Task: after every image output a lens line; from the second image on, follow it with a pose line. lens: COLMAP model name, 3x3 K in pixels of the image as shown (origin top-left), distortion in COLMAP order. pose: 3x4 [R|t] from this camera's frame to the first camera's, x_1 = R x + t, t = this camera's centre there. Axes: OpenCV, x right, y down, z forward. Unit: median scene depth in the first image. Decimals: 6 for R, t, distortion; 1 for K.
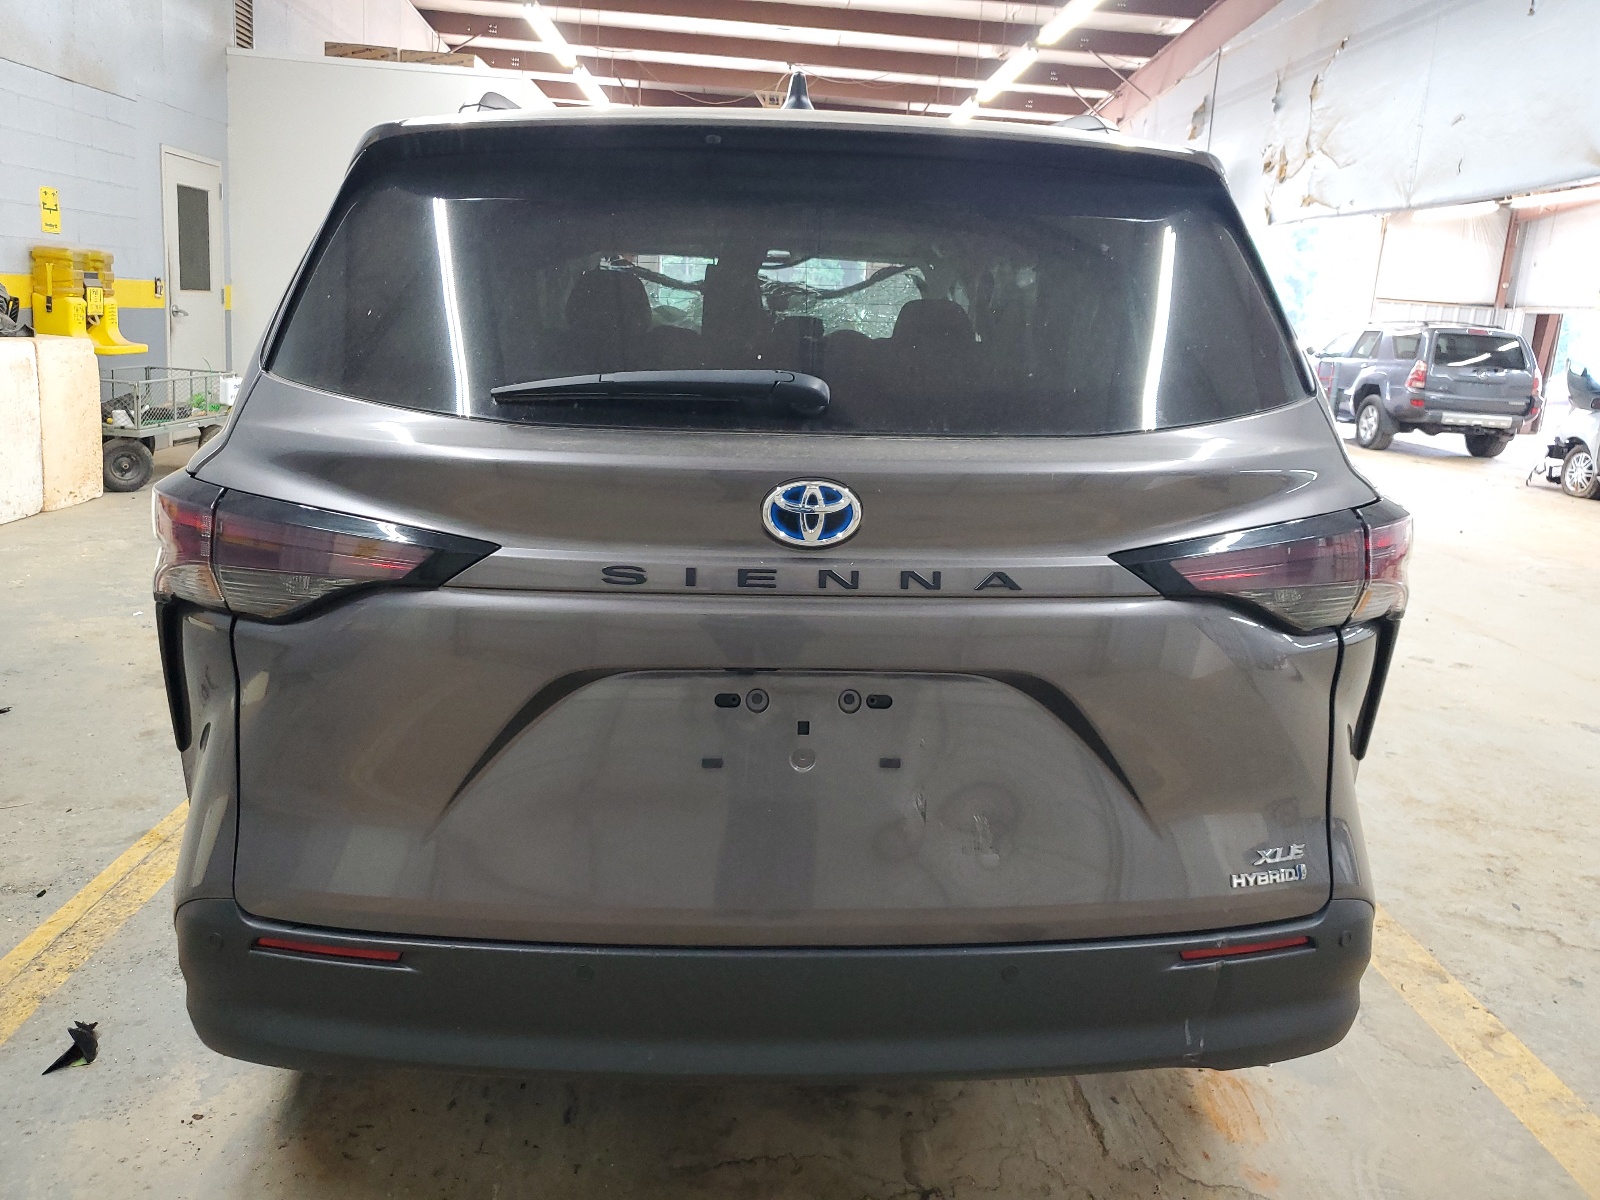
lens RADIAL K [[1223.3, 0, 800.0], [0, 1223.3, 600.0], [0, 0, 1]] dist [-0.007725, 0.063478]
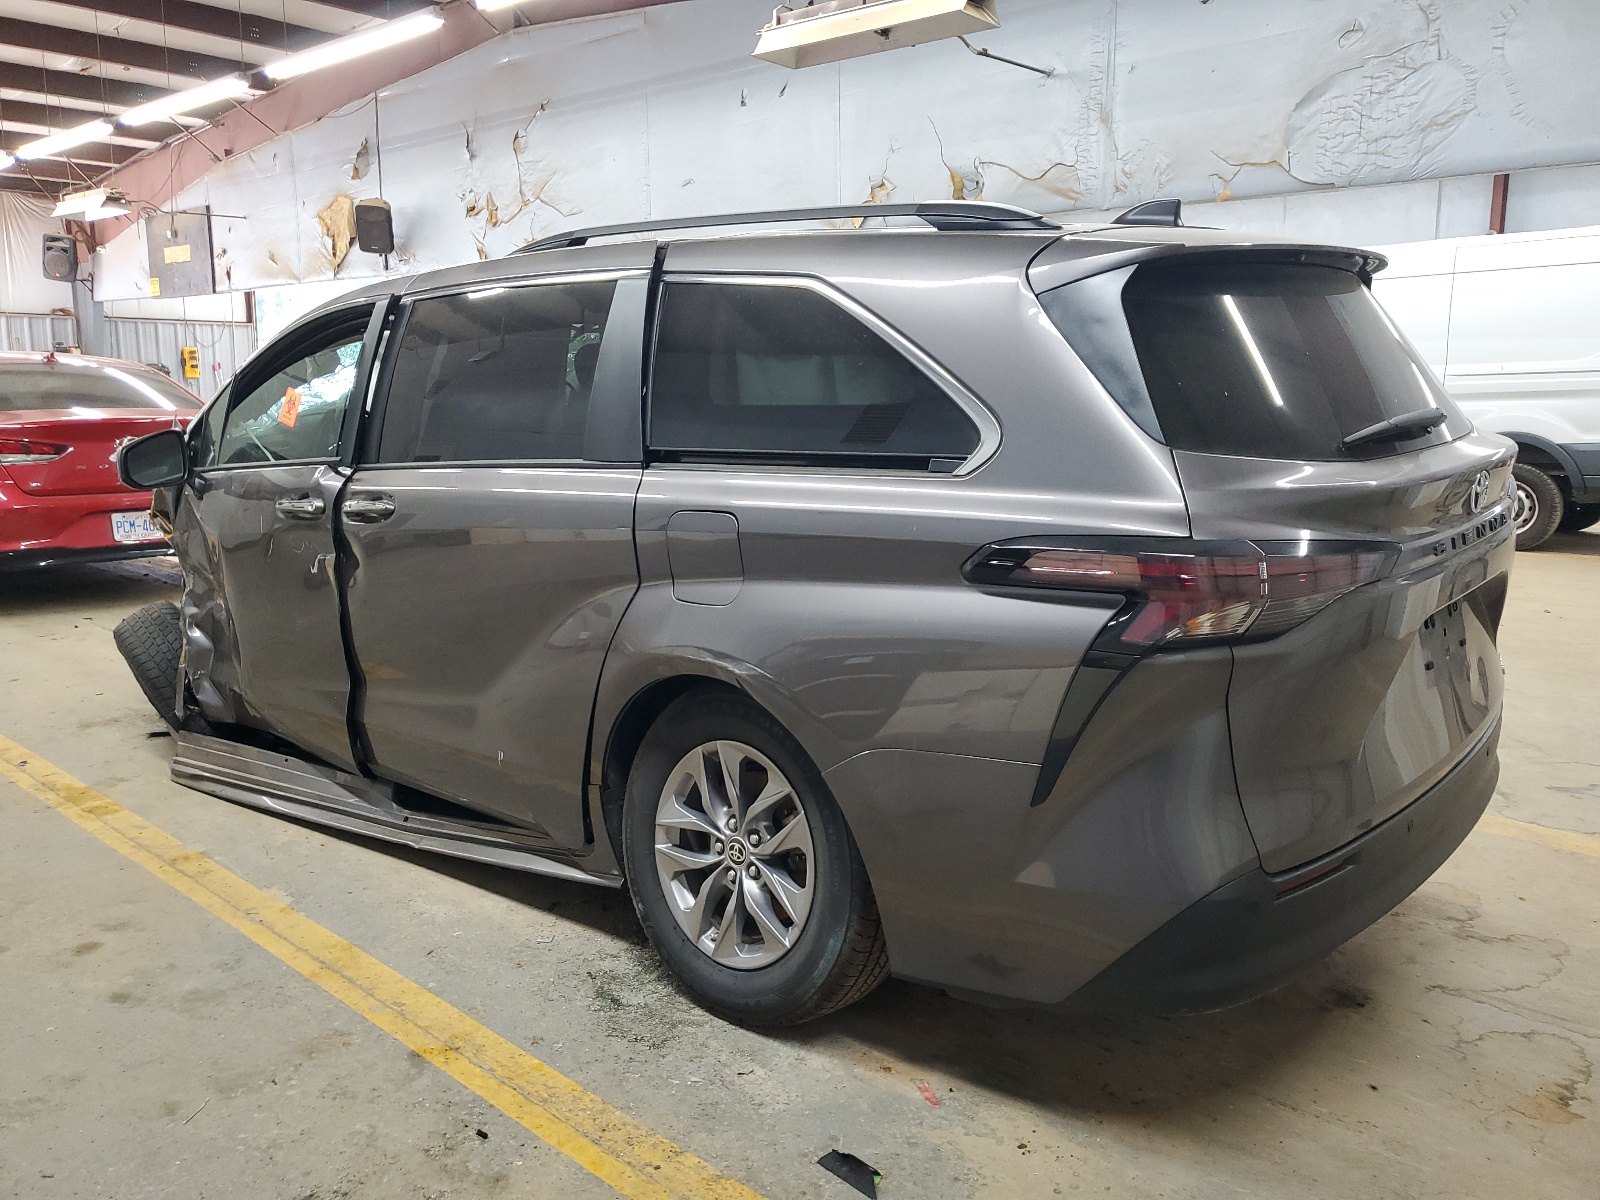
lens RADIAL K [[1251.7, 0, 808.2], [0, 1251.7, 606.5], [0, 0, 1]] dist [-0.006774, 0.046249]
pose [[0.694077, -0.191659, 0.693919, -0.253083], [0.209228, 0.976006, 0.060295, -0.025899], [-0.688826, 0.103338, 0.717524, 0.063330]]
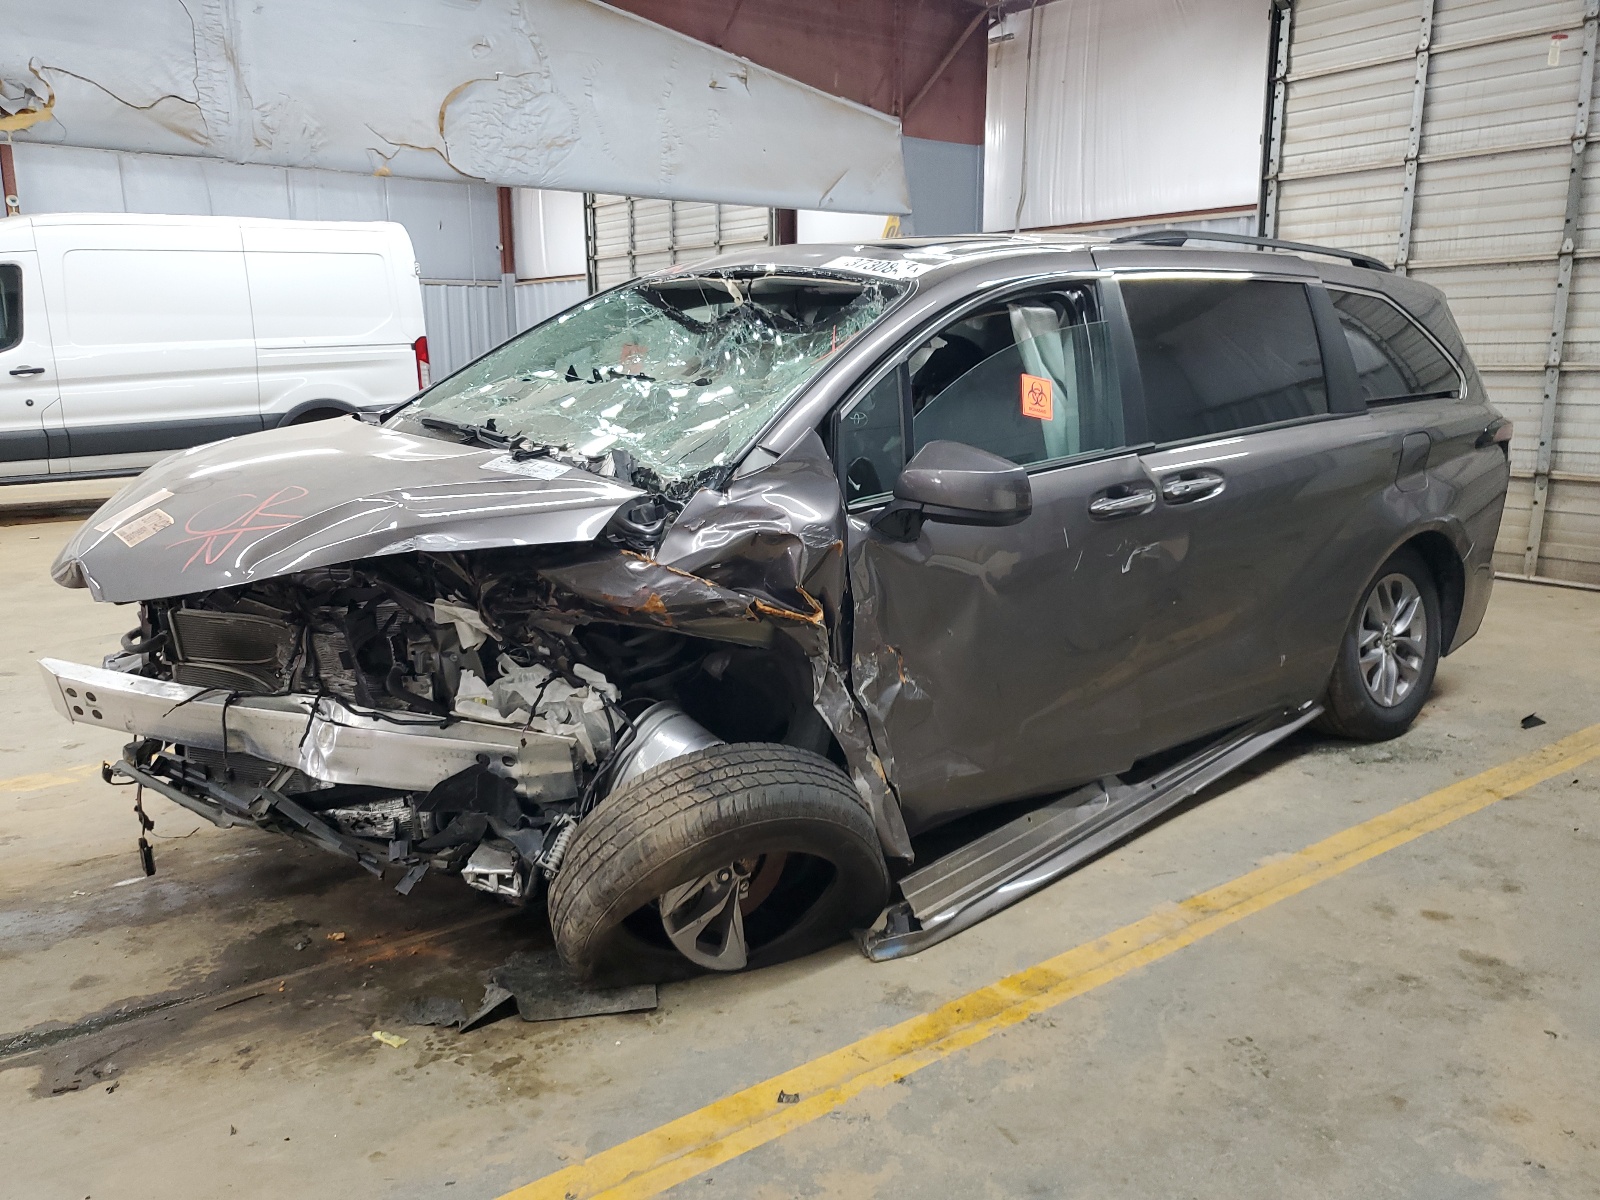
lens RADIAL K [[1251.7, 0, 808.2], [0, 1251.7, 606.5], [0, 0, 1]] dist [-0.006774, 0.046249]
pose [[-0.580240, -0.228091, 0.781854, -0.310374], [0.160629, 0.909079, 0.384415, -0.166676], [-0.798449, 0.348641, -0.490845, 0.612751]]
